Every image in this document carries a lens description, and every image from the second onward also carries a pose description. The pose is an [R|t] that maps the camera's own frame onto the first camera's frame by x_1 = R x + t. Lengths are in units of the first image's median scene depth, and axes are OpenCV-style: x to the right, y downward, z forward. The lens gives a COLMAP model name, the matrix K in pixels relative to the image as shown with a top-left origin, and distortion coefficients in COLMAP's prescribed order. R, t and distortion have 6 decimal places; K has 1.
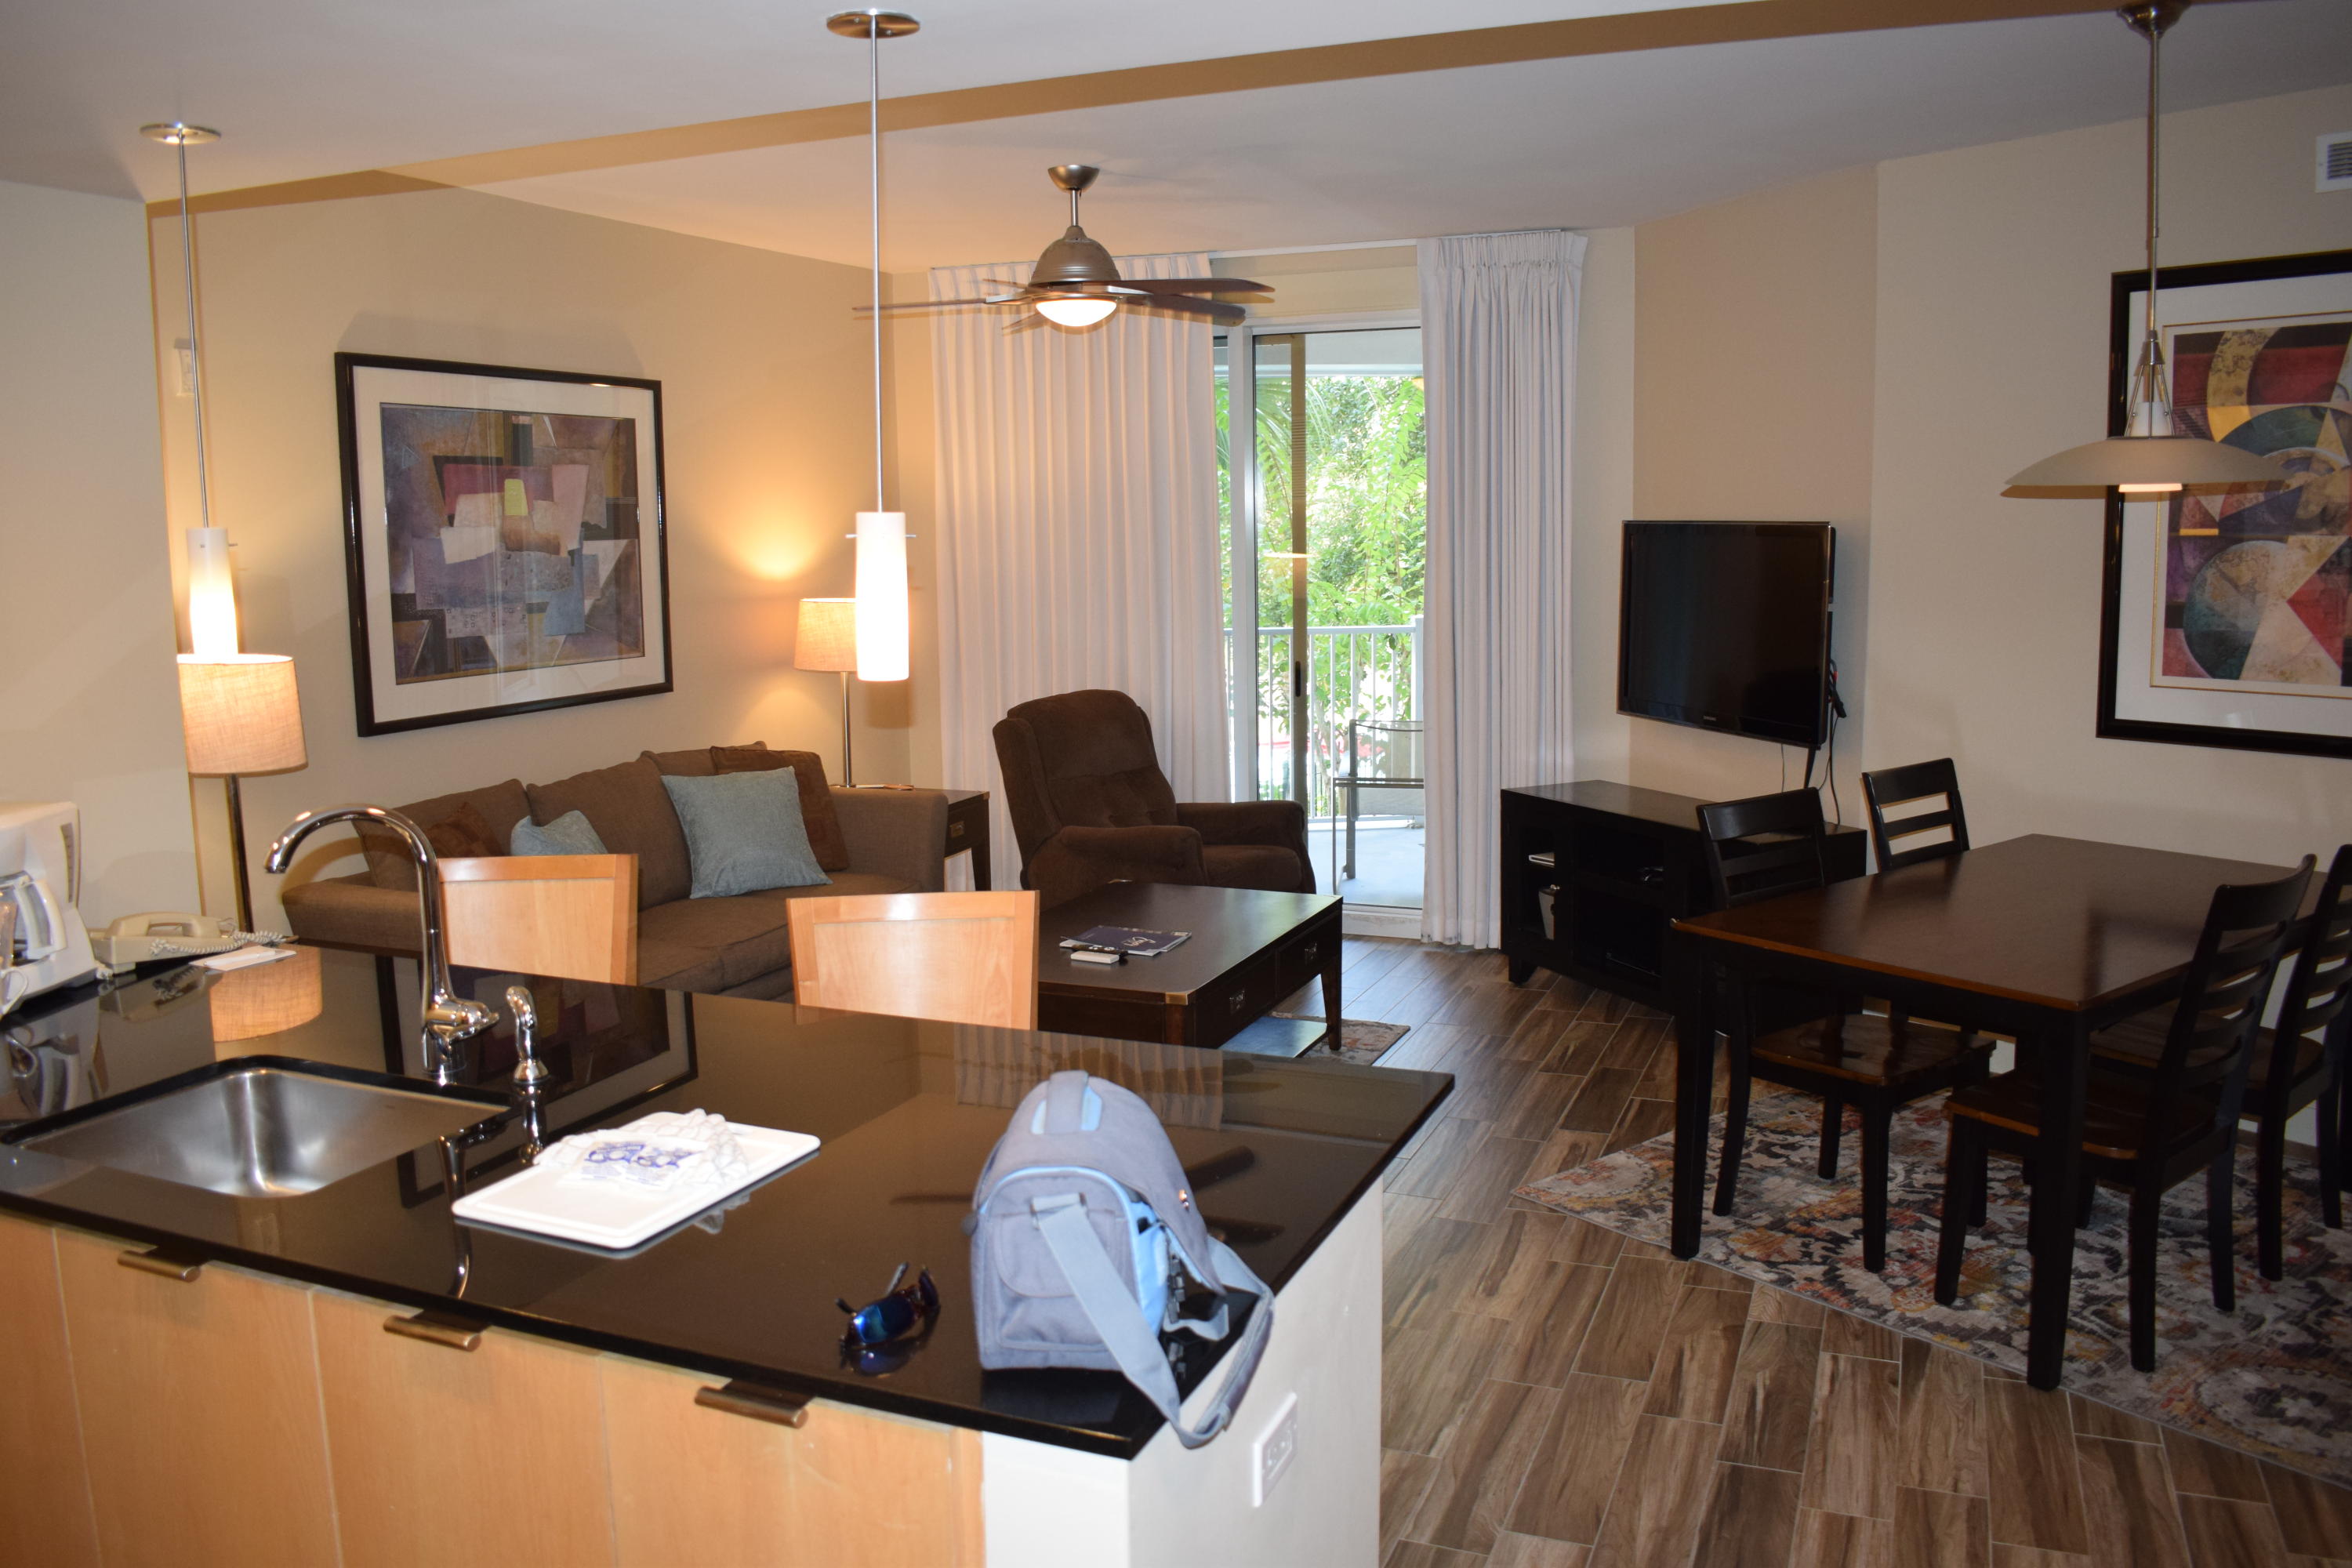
lens RADIAL K [[1825.7, 0, 1186.2], [0, 1825.7, 770.6], [0, 0, 1]] dist [-0.096484, 0.013057]
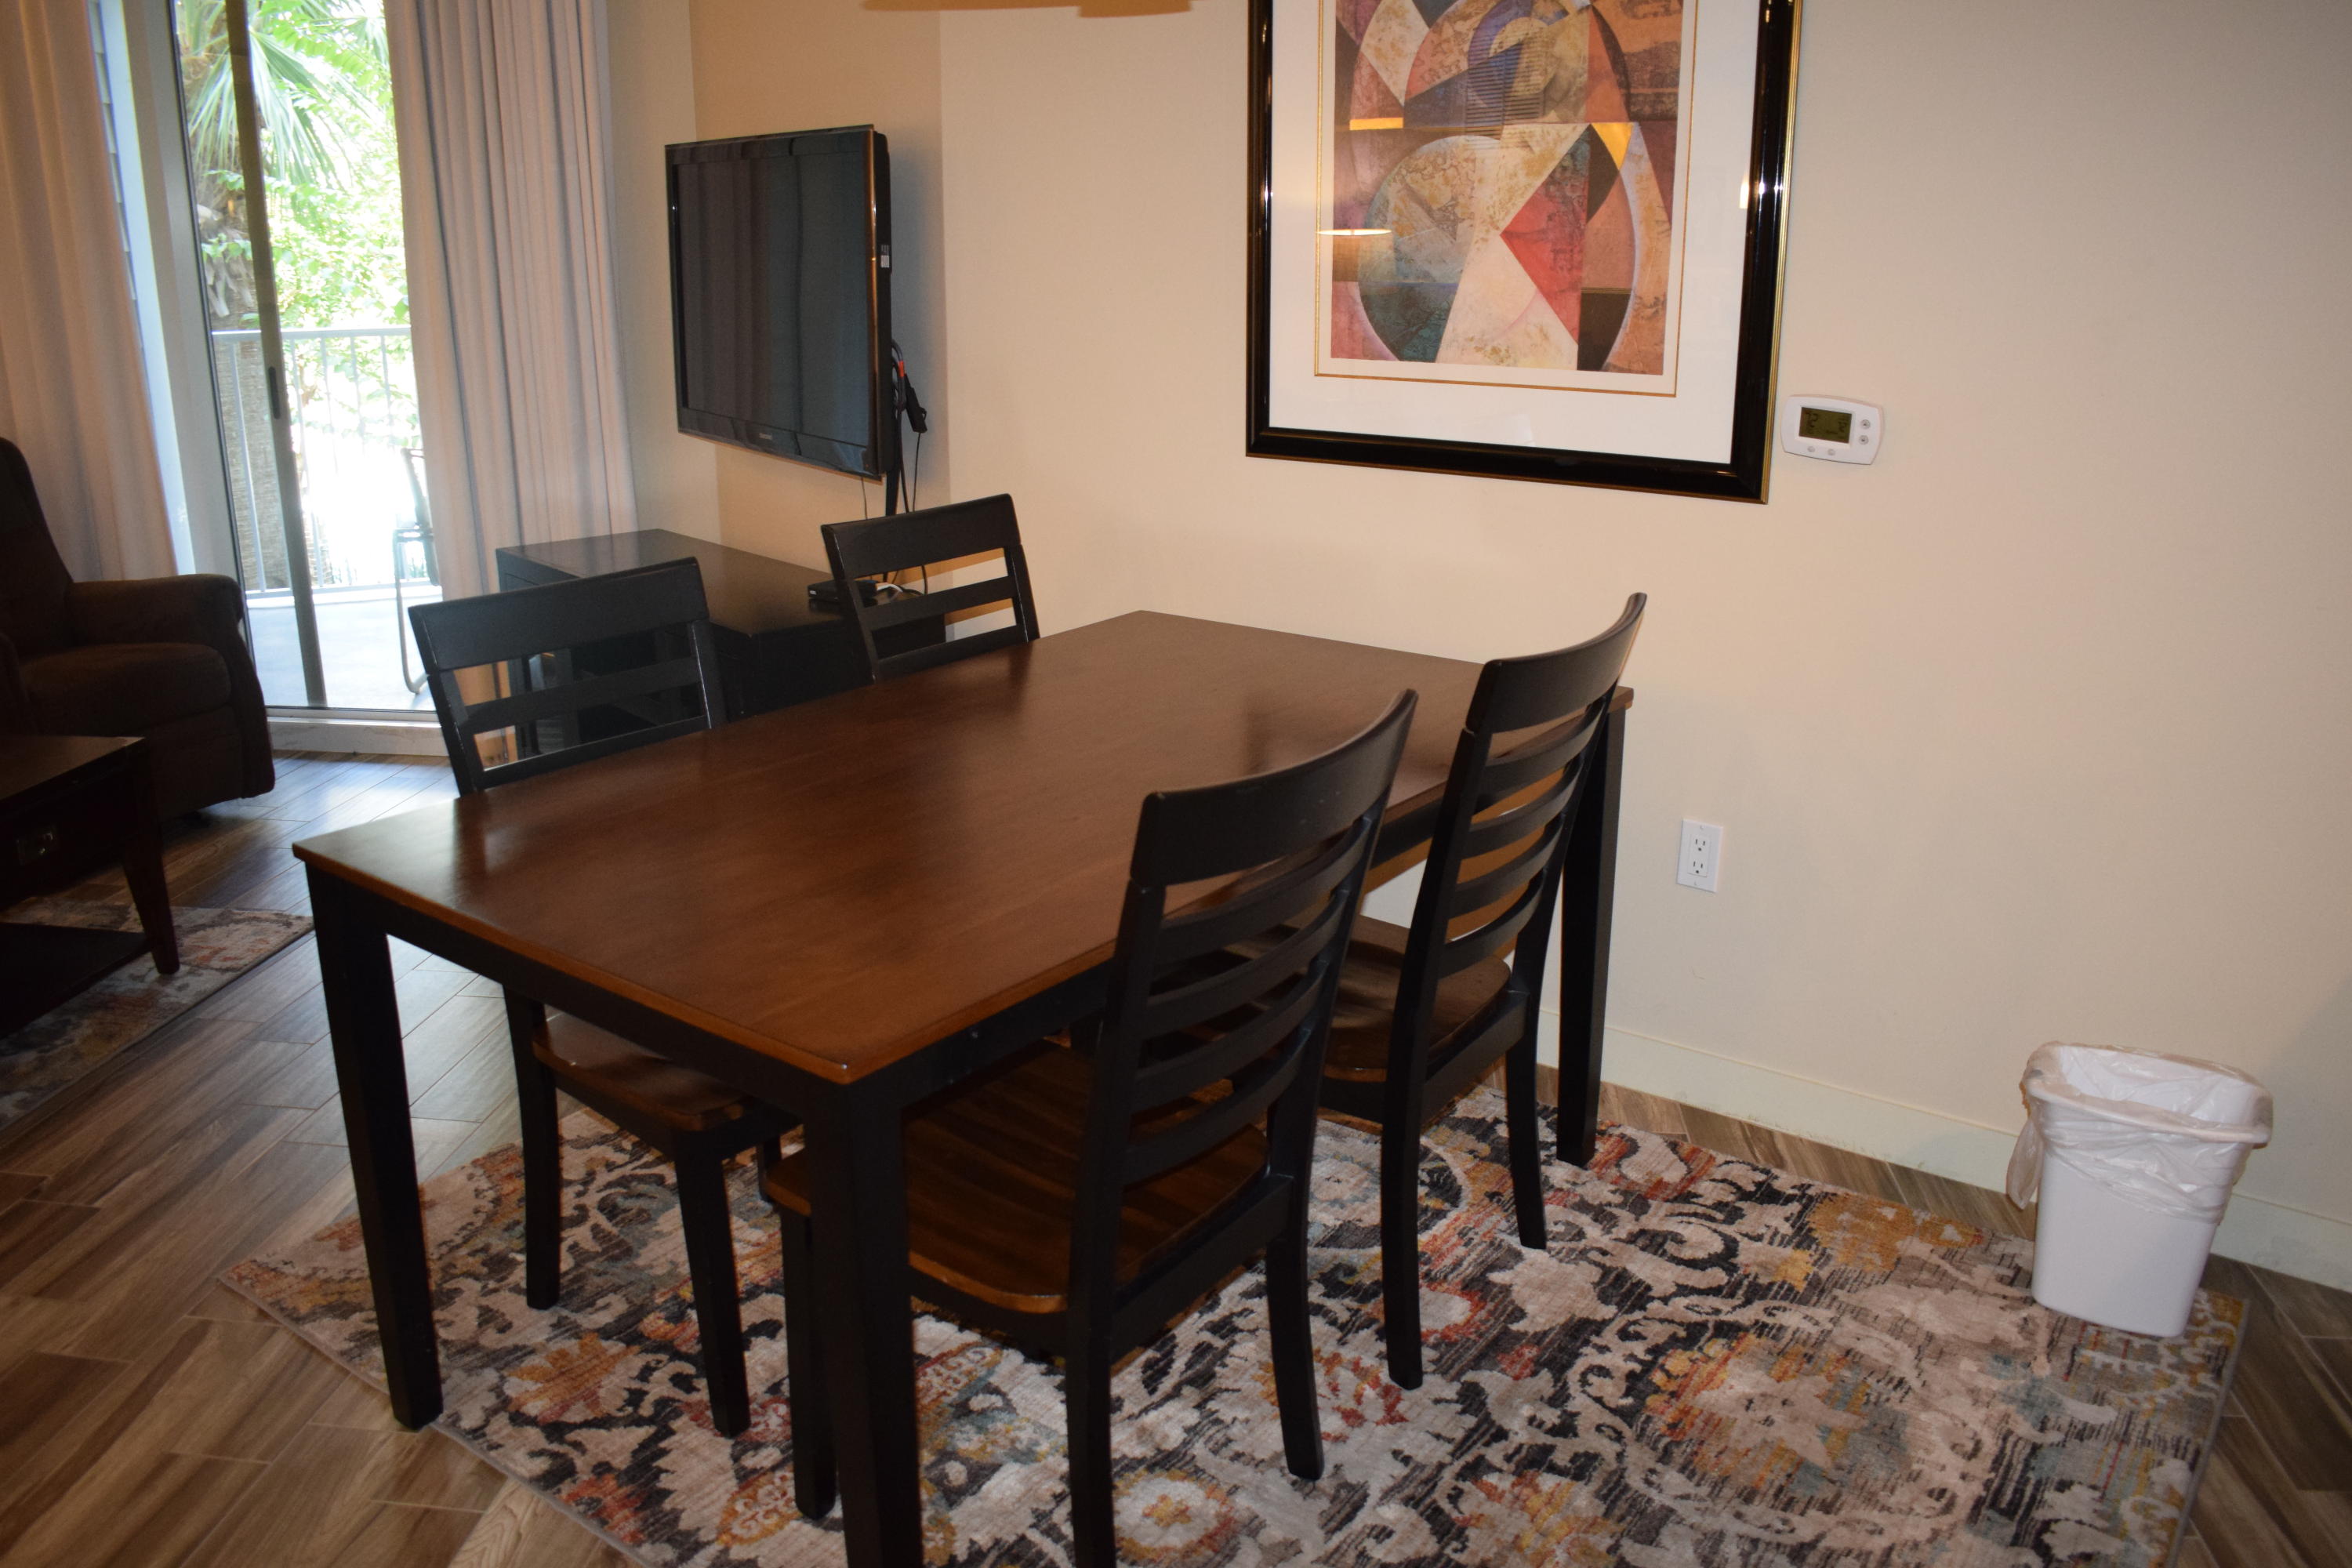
lens RADIAL K [[1825.7, 0, 1192.4], [0, 1825.7, 773.0], [0, 0, 1]] dist [-0.096484, 0.013057]
pose [[0.960047, -0.063179, 0.272614, 0.331539], [0.020616, 0.987501, 0.156256, -0.009471], [-0.279079, -0.144393, 0.949350, 0.391156]]
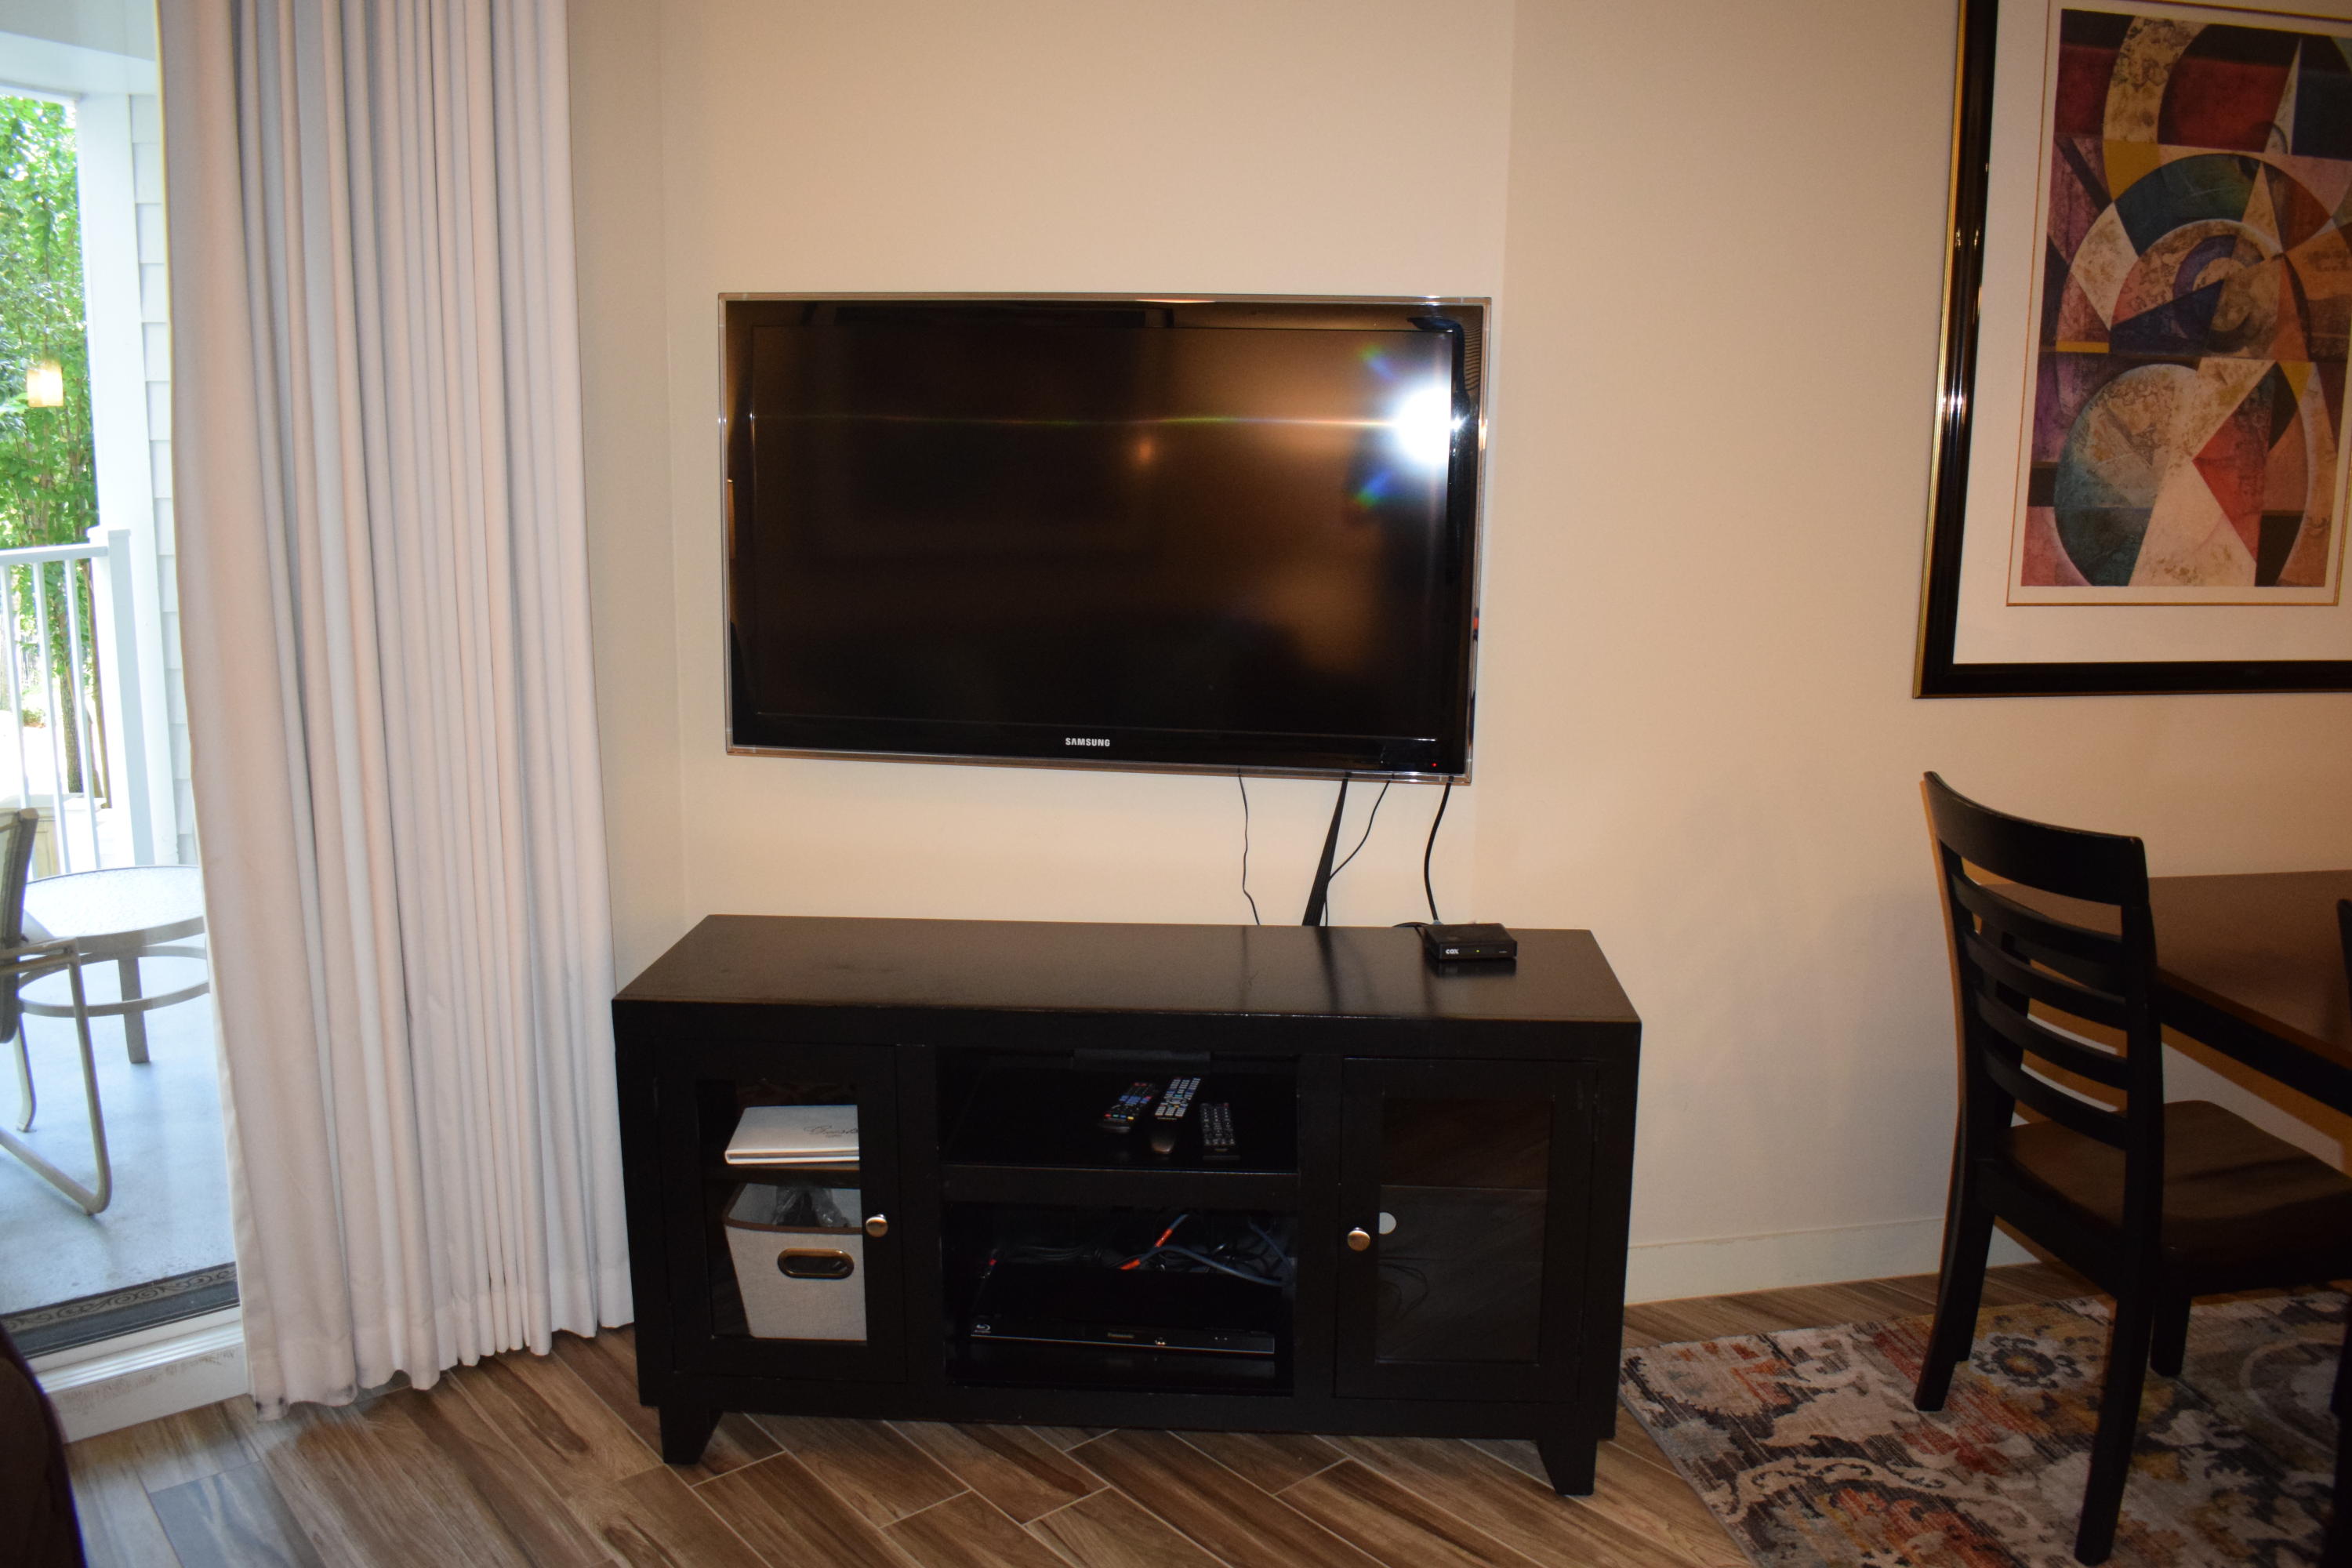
lens RADIAL K [[1825.7, 0, 1190.2], [0, 1825.7, 787.4], [0, 0, 1]] dist [-0.096484, 0.013057]
pose [[0.461113, -0.140012, 0.876226, -0.128470], [0.104717, 0.989159, 0.102950, -0.082272], [-0.881141, 0.044284, 0.470776, 1.019344]]
